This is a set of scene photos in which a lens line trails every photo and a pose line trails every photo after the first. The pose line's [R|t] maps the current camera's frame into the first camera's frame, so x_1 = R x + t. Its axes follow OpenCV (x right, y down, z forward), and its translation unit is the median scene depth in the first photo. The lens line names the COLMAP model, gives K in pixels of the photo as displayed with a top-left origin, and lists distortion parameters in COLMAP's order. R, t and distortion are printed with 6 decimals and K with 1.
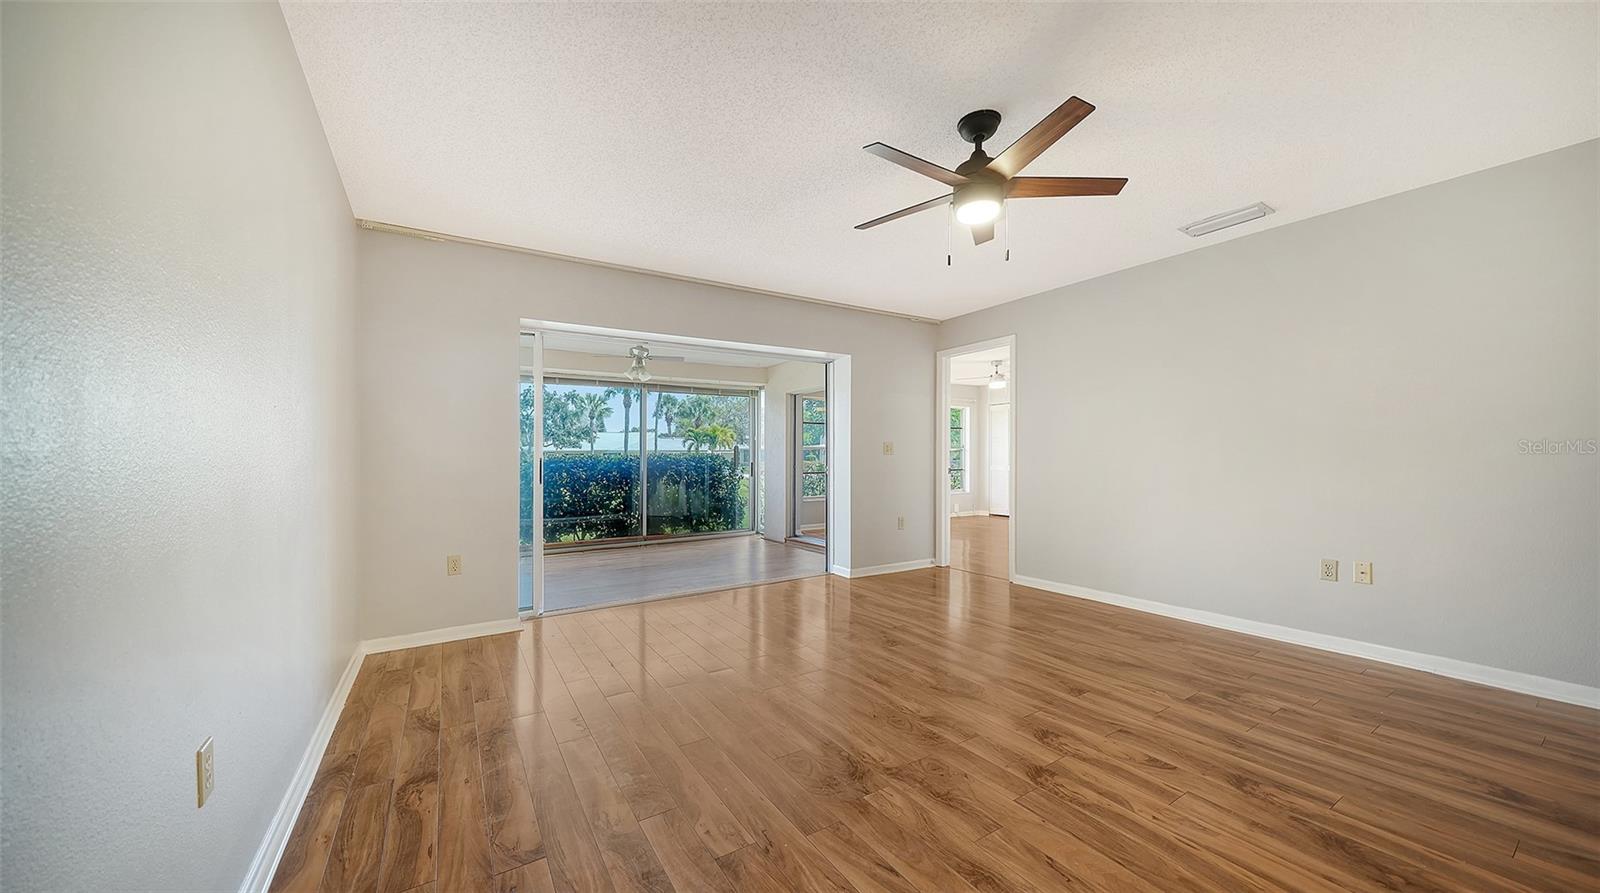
lens RADIAL K [[561.1, 0, 792.2], [0, 561.1, 446.6], [0, 0, 1]] dist [-0.000859, 0.000037]
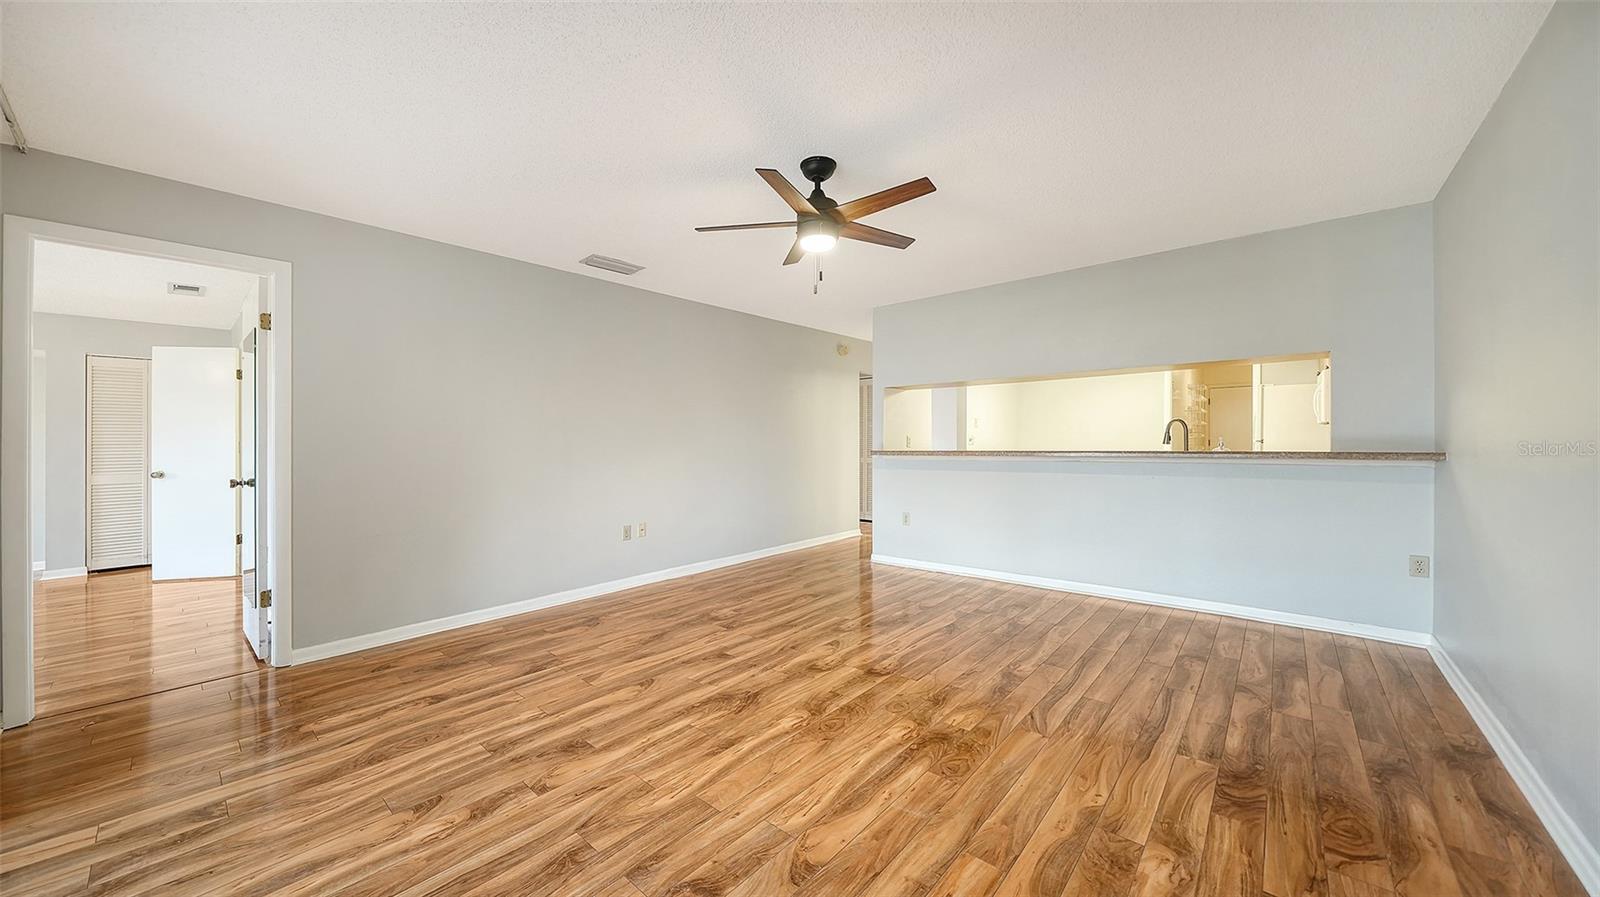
lens RADIAL K [[561.1, 0, 792.2], [0, 561.1, 448.6], [0, 0, 1]] dist [-0.000859, 0.000037]
pose [[-0.289777, 0.000646, 0.957094, -0.576626], [-0.006078, 0.999978, -0.002515, 0.003917], [-0.957075, -0.006546, -0.289767, 1.057585]]
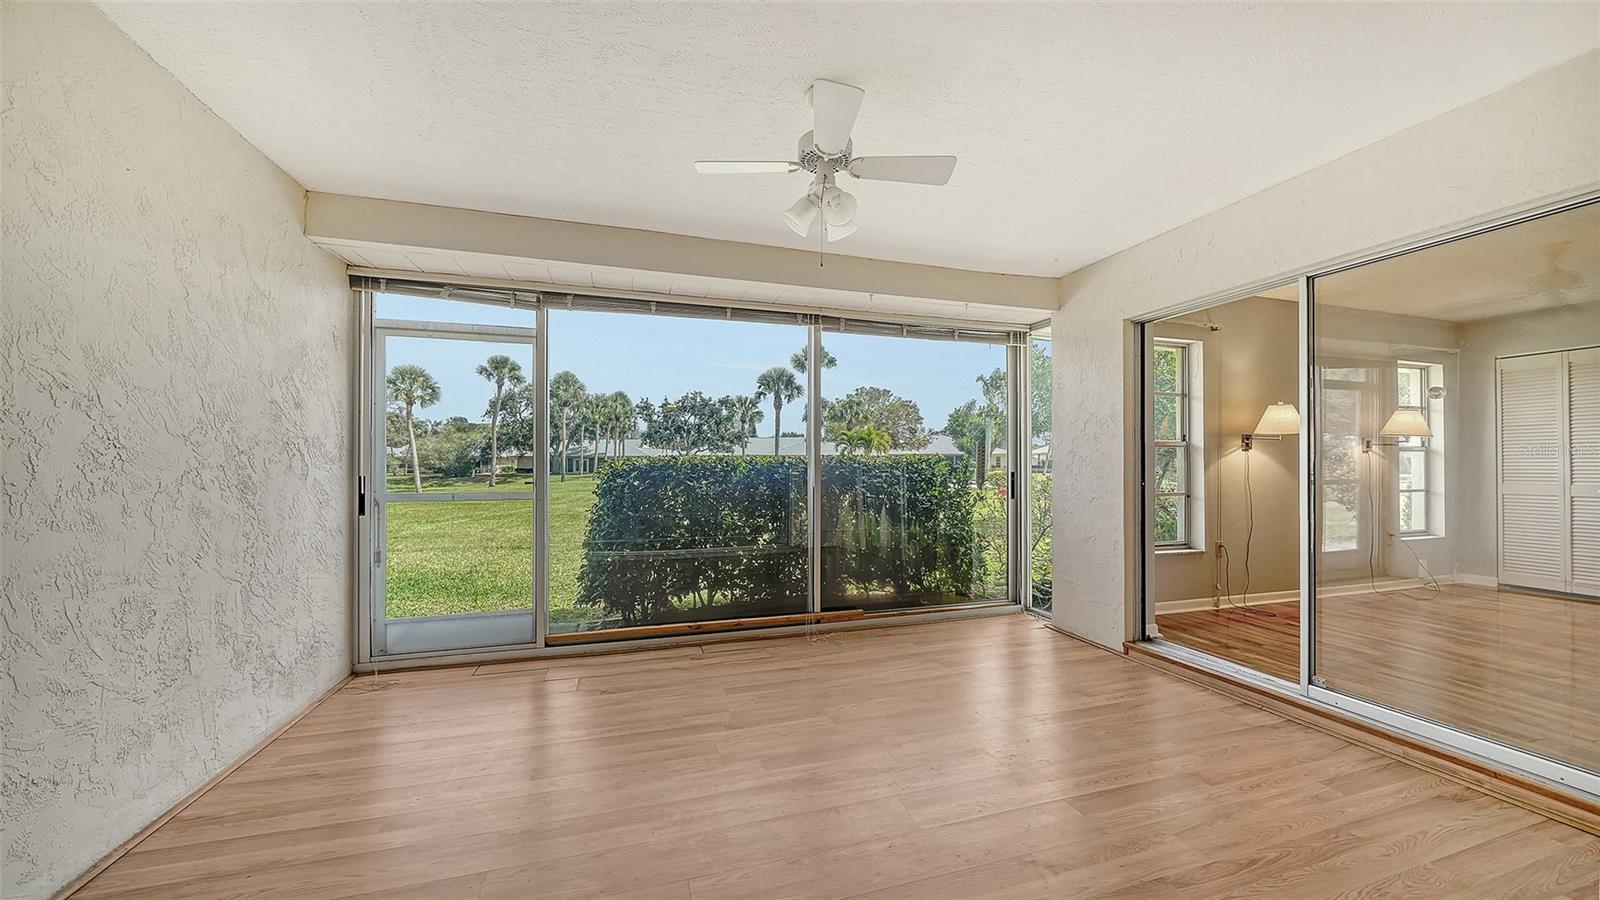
lens RADIAL K [[555.0, 0, 796.8], [0, 555.0, 456.3], [0, 0, 1]] dist [-0.000943, -0.000085]
pose [[0.968757, 0.003391, -0.247988, -0.416317], [-0.001563, 0.999970, 0.007565, 0.030373], [0.248006, -0.006941, 0.968734, 1.349544]]
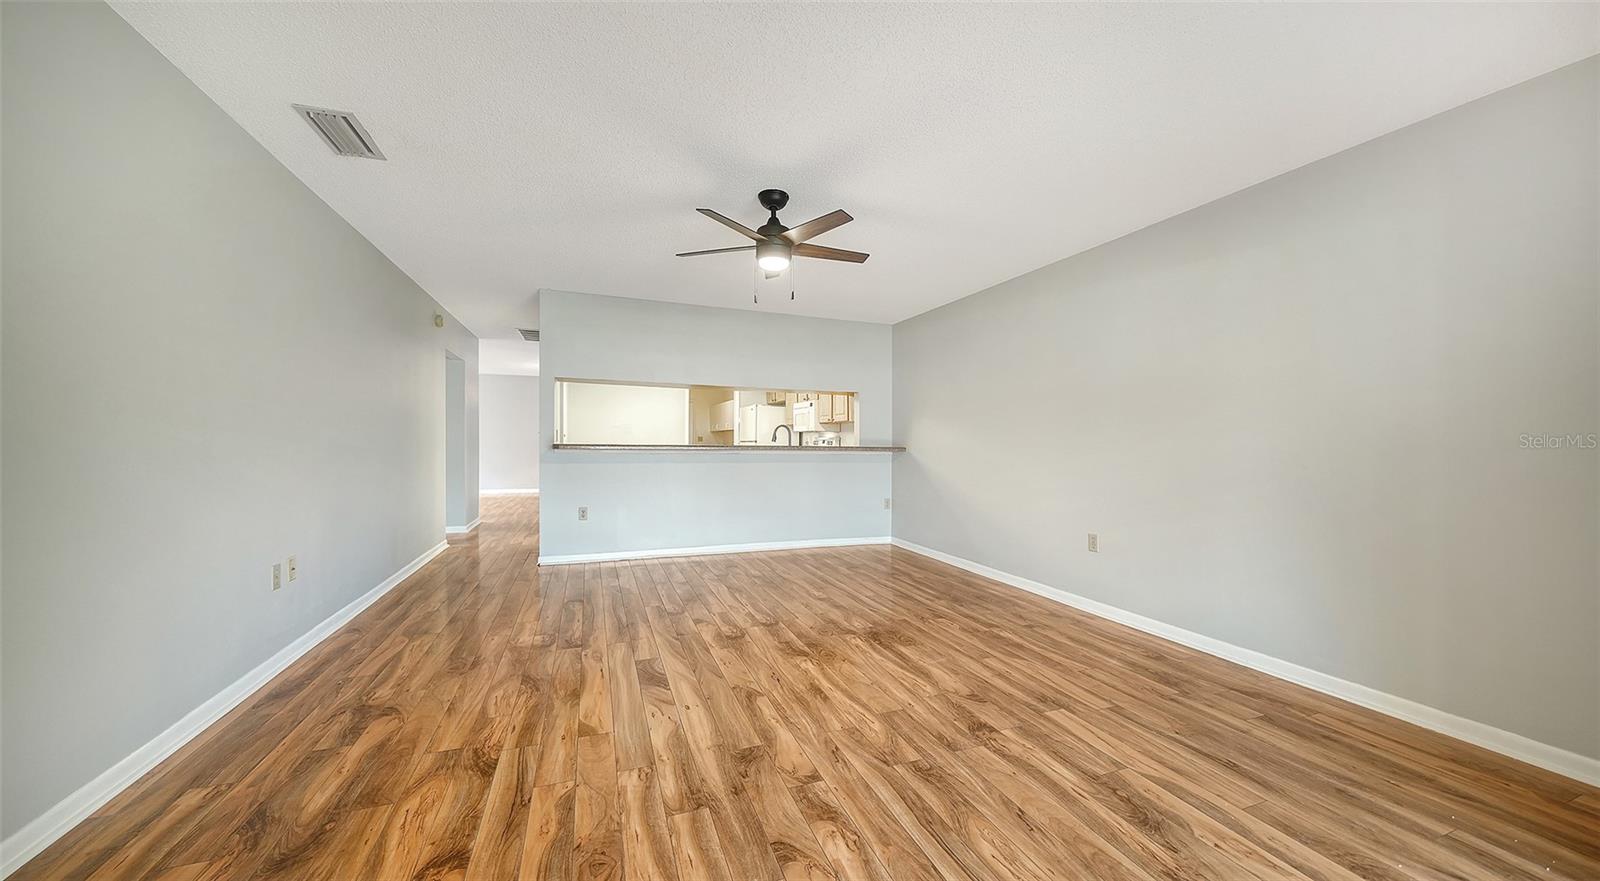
lens RADIAL K [[553.0, 0, 799.4], [0, 553.0, 454.4], [0, 0, 1]] dist [-0.000944, -0.000080]
pose [[-0.982478, -0.006803, 0.186252, 0.017699], [-0.007042, 0.999975, -0.000624, 0.028781], [-0.186243, -0.001925, -0.982502, 1.754855]]
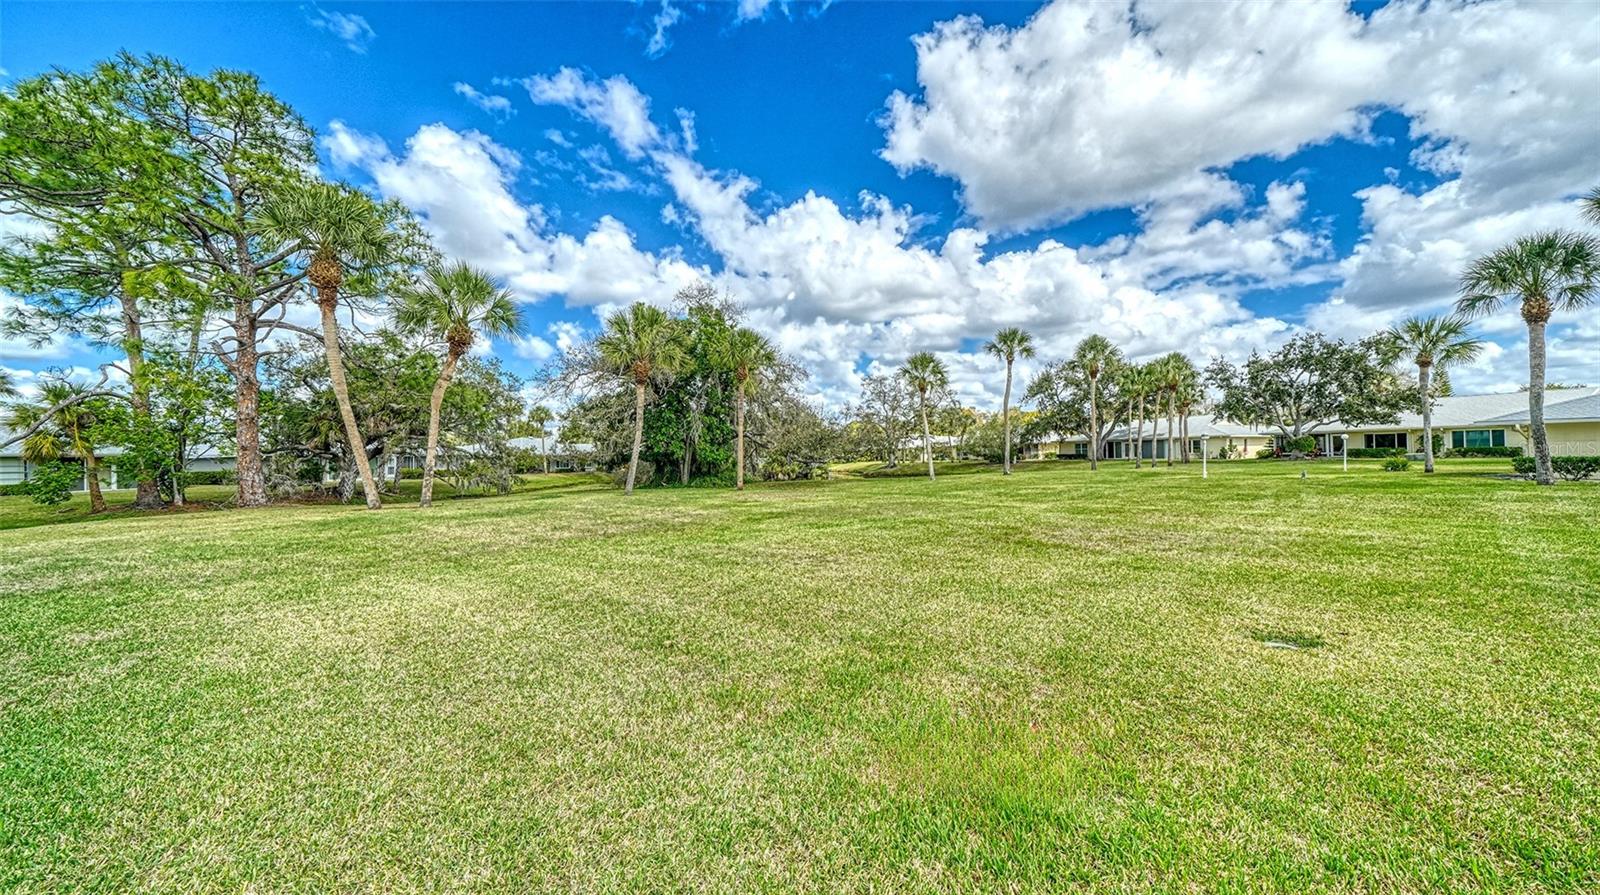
lens RADIAL K [[561.1, 0, 792.2], [0, 561.1, 447.6], [0, 0, 1]] dist [-0.000859, 0.000037]
pose [[0.374744, -0.014078, -0.927021, -1.416592], [0.036302, 0.999341, -0.000501, 0.108470], [0.926417, -0.033465, 0.375008, 3.820234]]
